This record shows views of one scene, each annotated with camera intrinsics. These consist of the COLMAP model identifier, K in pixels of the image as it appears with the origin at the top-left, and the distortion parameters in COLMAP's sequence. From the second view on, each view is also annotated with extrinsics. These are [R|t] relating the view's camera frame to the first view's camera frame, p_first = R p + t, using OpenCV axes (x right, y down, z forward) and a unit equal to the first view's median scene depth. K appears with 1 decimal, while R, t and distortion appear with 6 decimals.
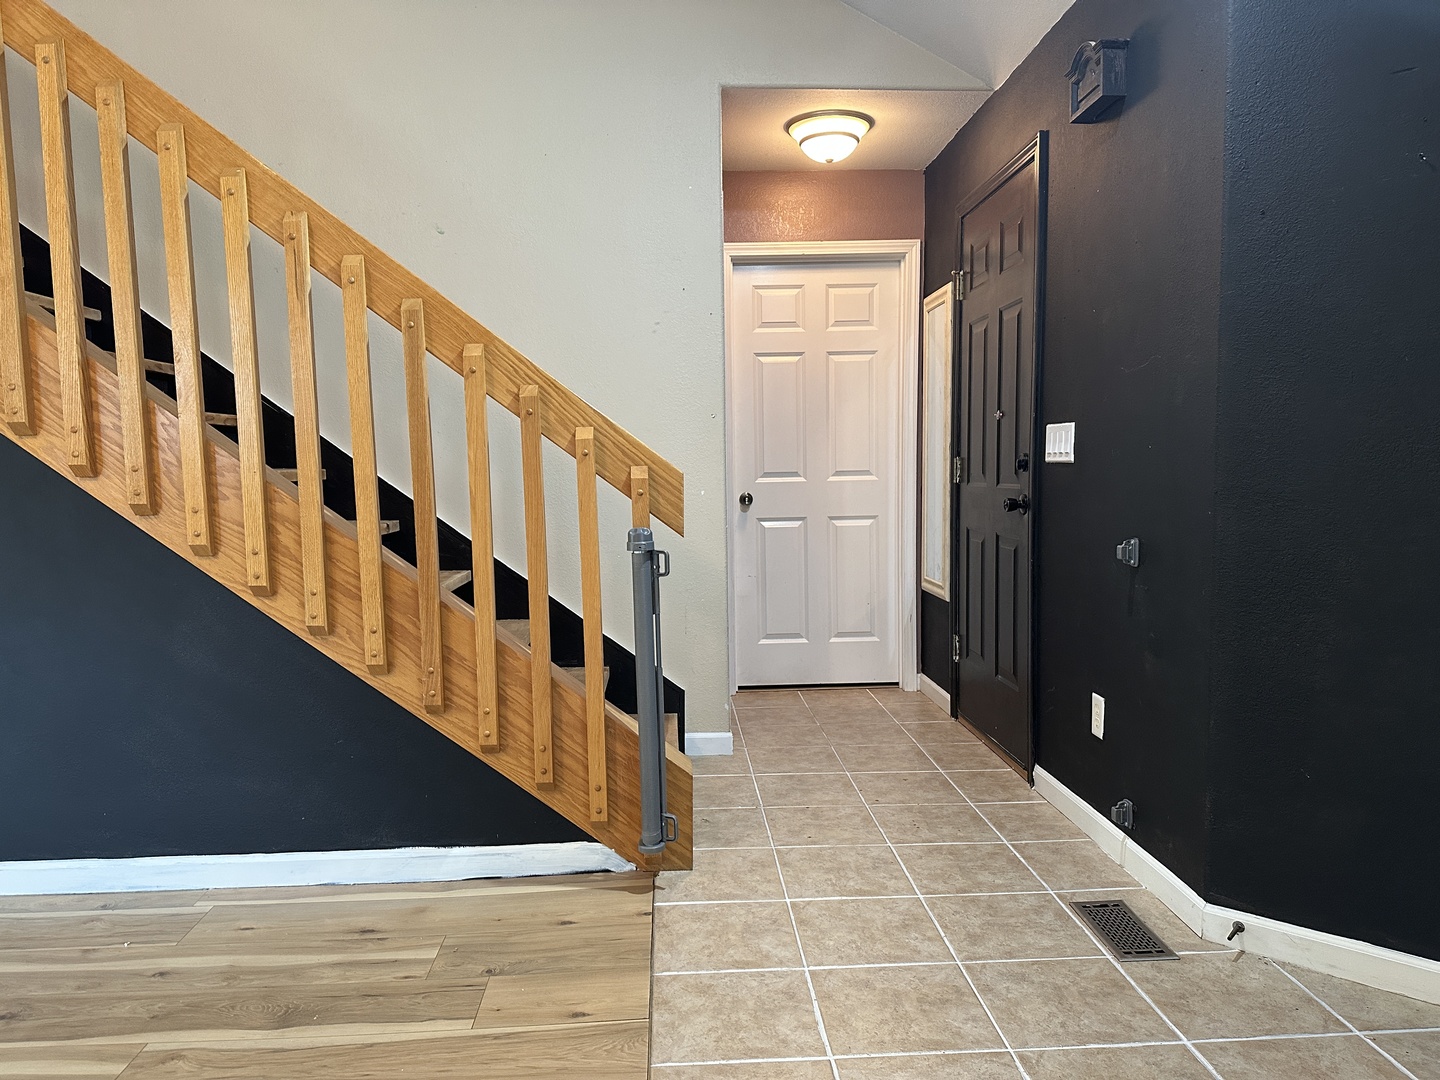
lens RADIAL K [[1002.5, 0, 723.7], [0, 1002.5, 548.6], [0, 0, 1]] dist [0.057637, -0.065675]
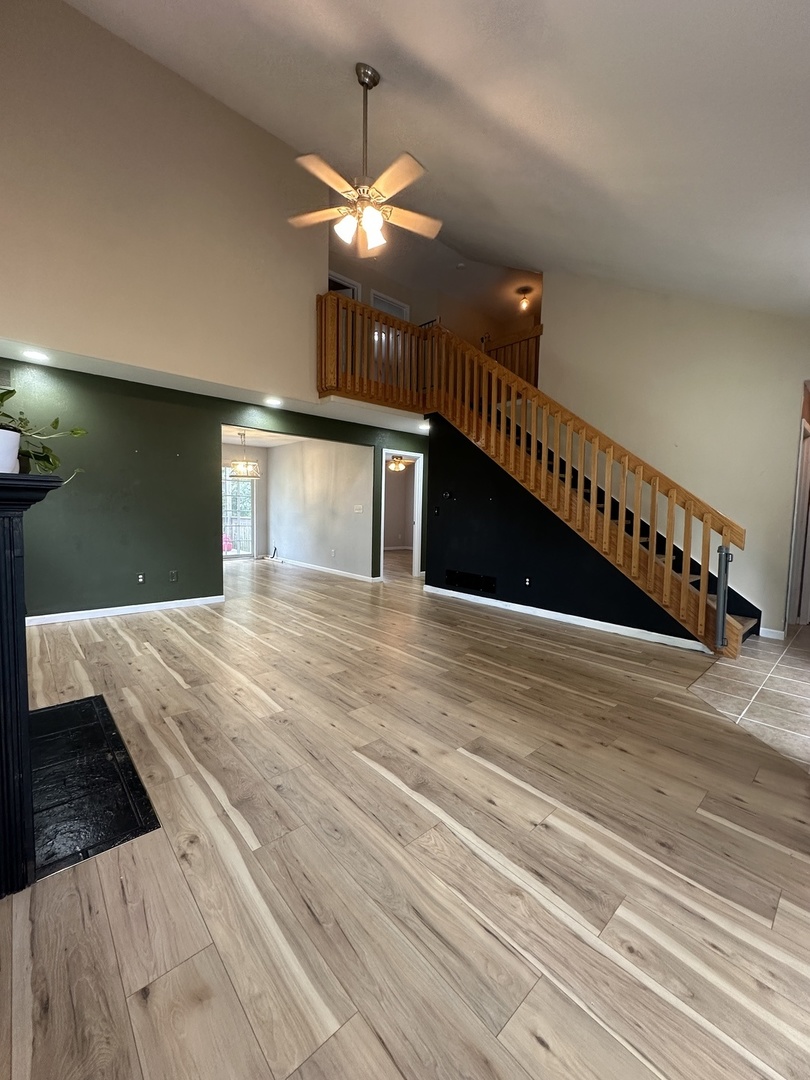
lens RADIAL K [[429.3, 0, 406.3], [0, 429.3, 538.0], [0, 0, 1]] dist [-0.004200, 0.000533]
pose [[0.631782, 0.079333, -0.771076, 0.317278], [-0.092567, 0.995352, 0.026562, 0.011240], [0.769599, 0.054595, 0.636189, -0.626625]]
